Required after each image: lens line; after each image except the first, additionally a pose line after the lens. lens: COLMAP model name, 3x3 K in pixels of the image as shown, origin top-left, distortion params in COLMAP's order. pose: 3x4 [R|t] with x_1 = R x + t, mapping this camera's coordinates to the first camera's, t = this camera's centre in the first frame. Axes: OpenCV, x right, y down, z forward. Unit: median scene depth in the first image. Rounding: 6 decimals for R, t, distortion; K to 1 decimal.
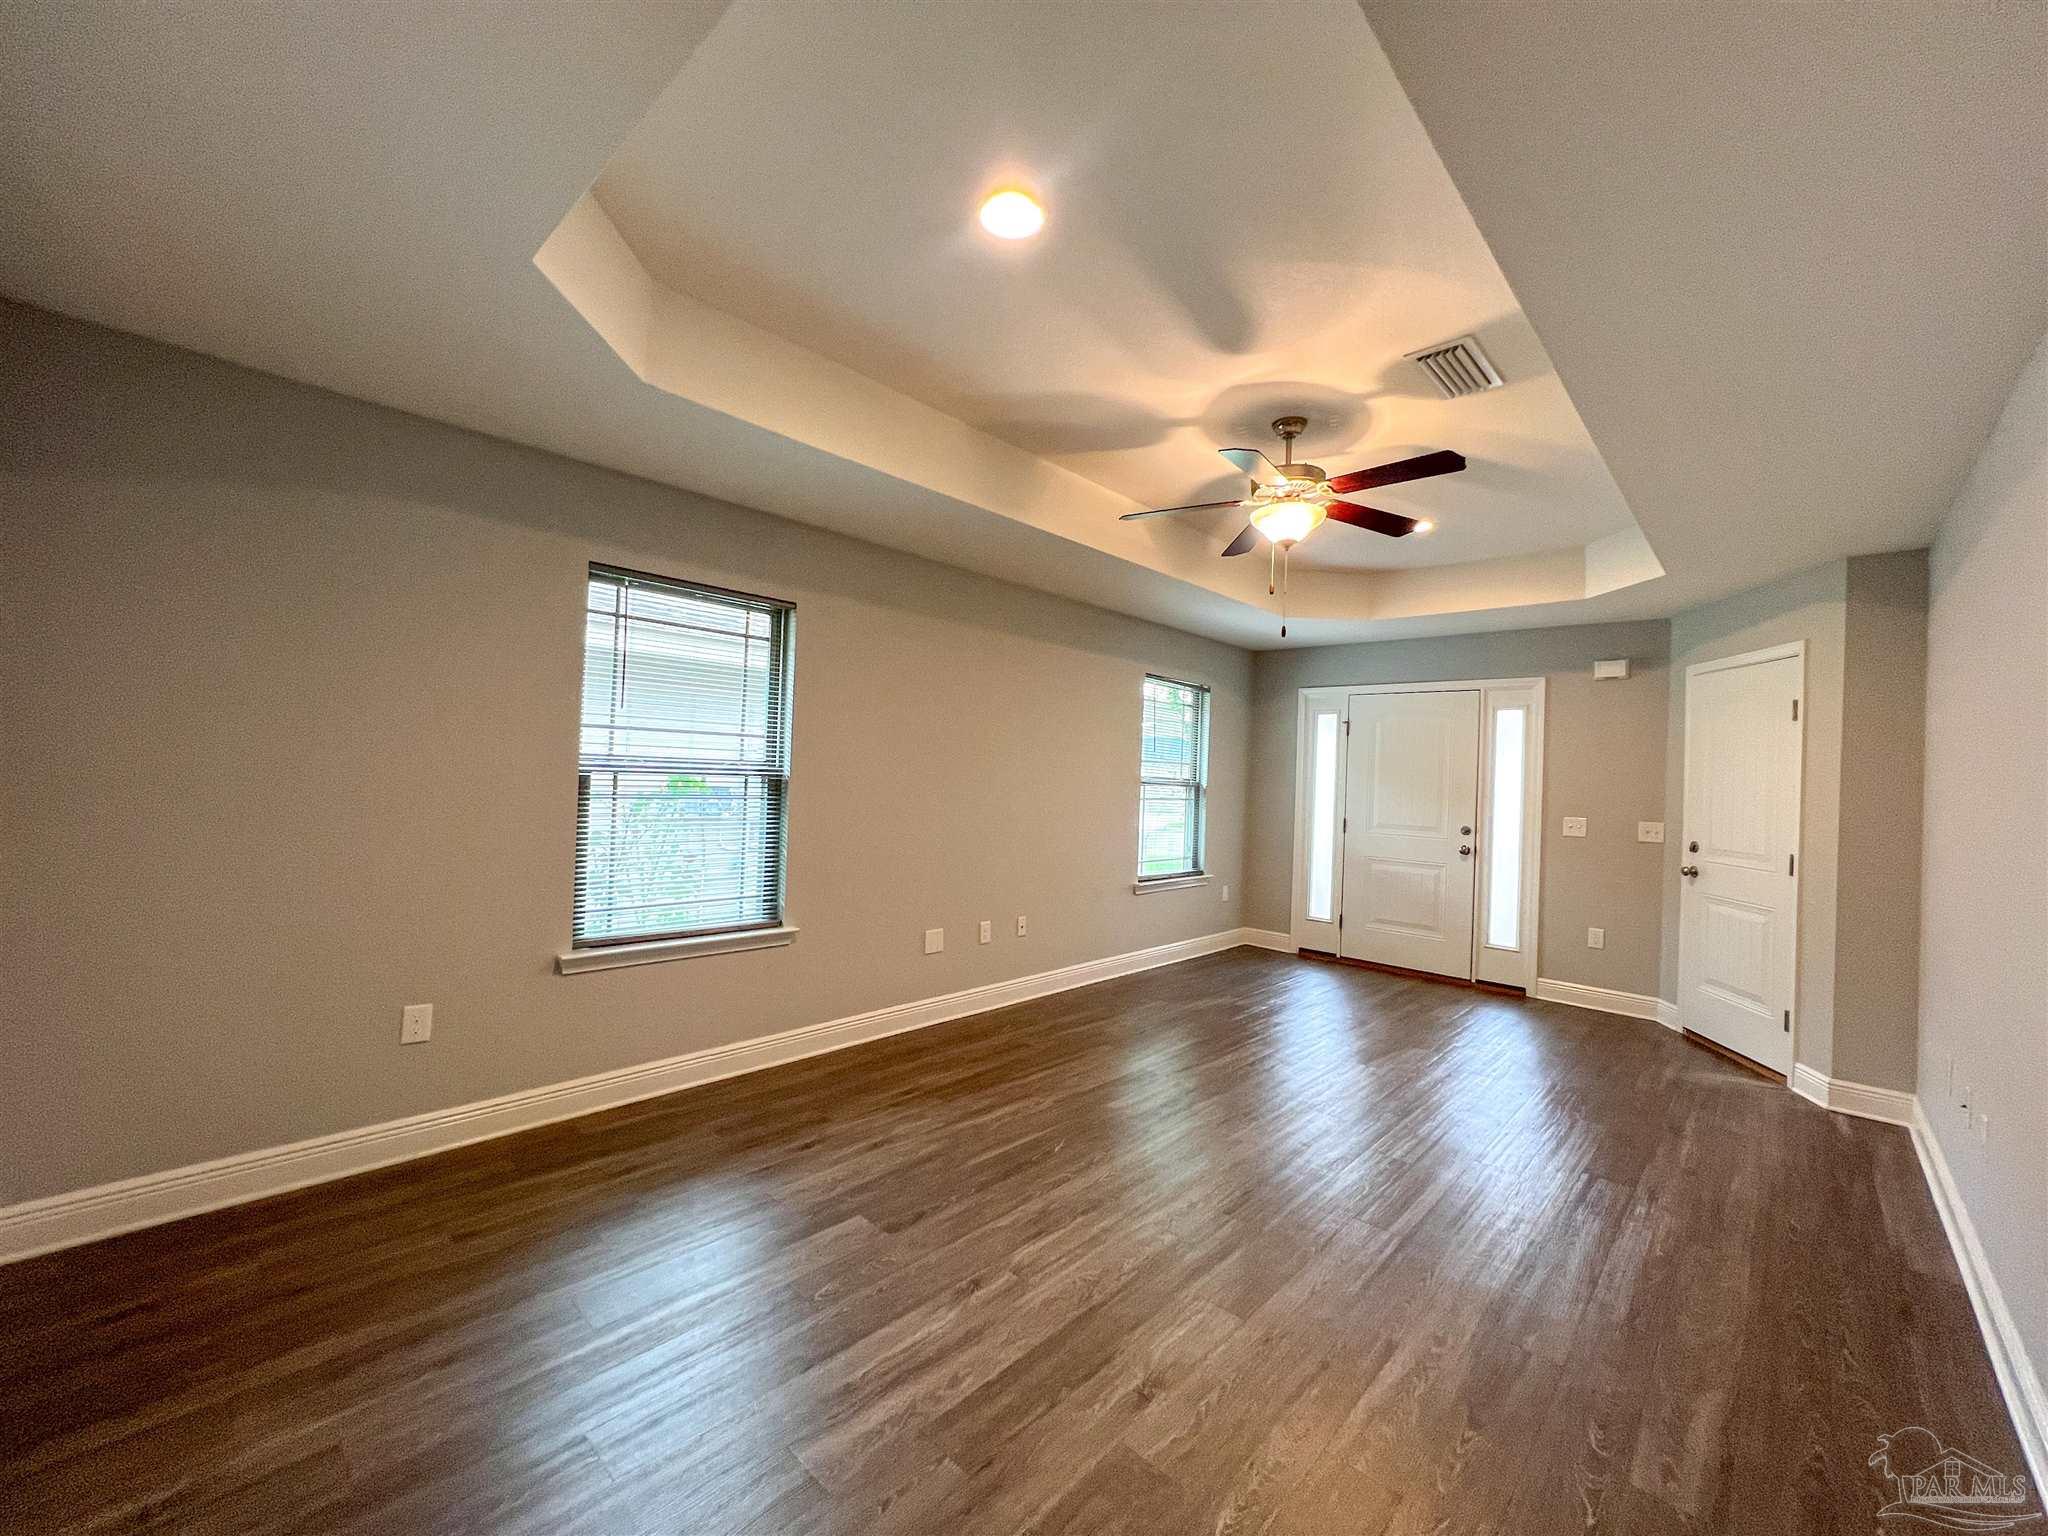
lens RADIAL K [[824.7, 0, 1024.0], [0, 824.7, 768.0], [0, 0, 1]] dist [0.002268, 0.000636]
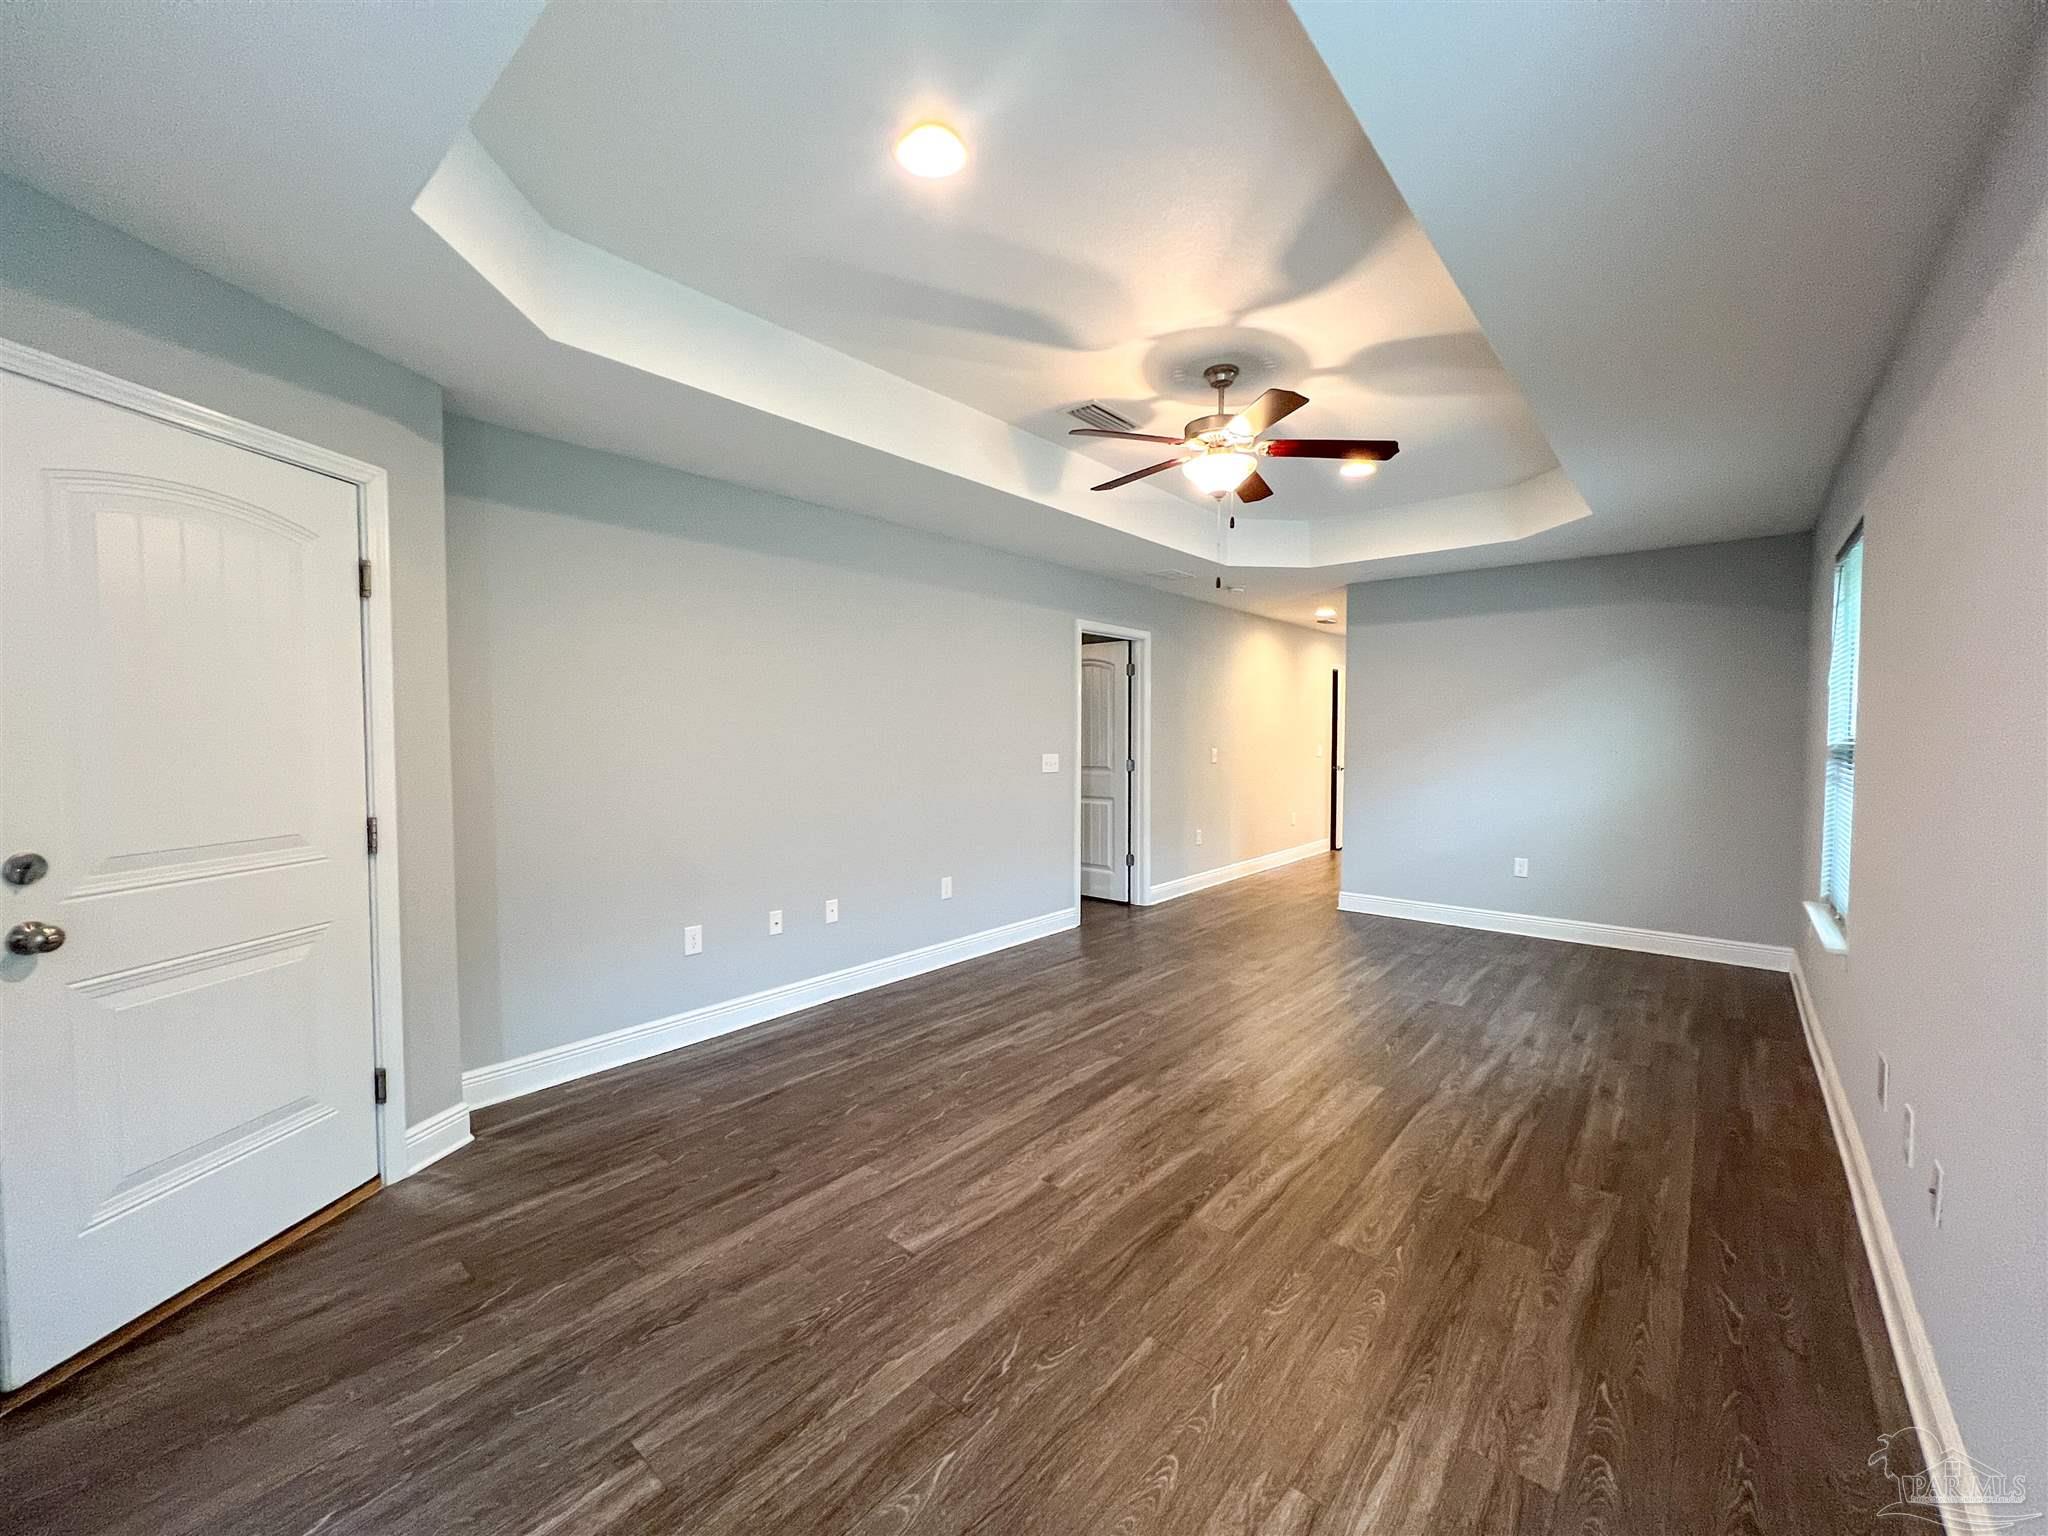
lens RADIAL K [[824.7, 0, 1024.0], [0, 824.7, 768.0], [0, 0, 1]] dist [0.002268, 0.000636]
pose [[-0.998263, -0.036416, -0.046315, 0.590010], [-0.037938, 0.998754, 0.032424, 0.037387], [0.045077, 0.034125, -0.998400, 2.000589]]
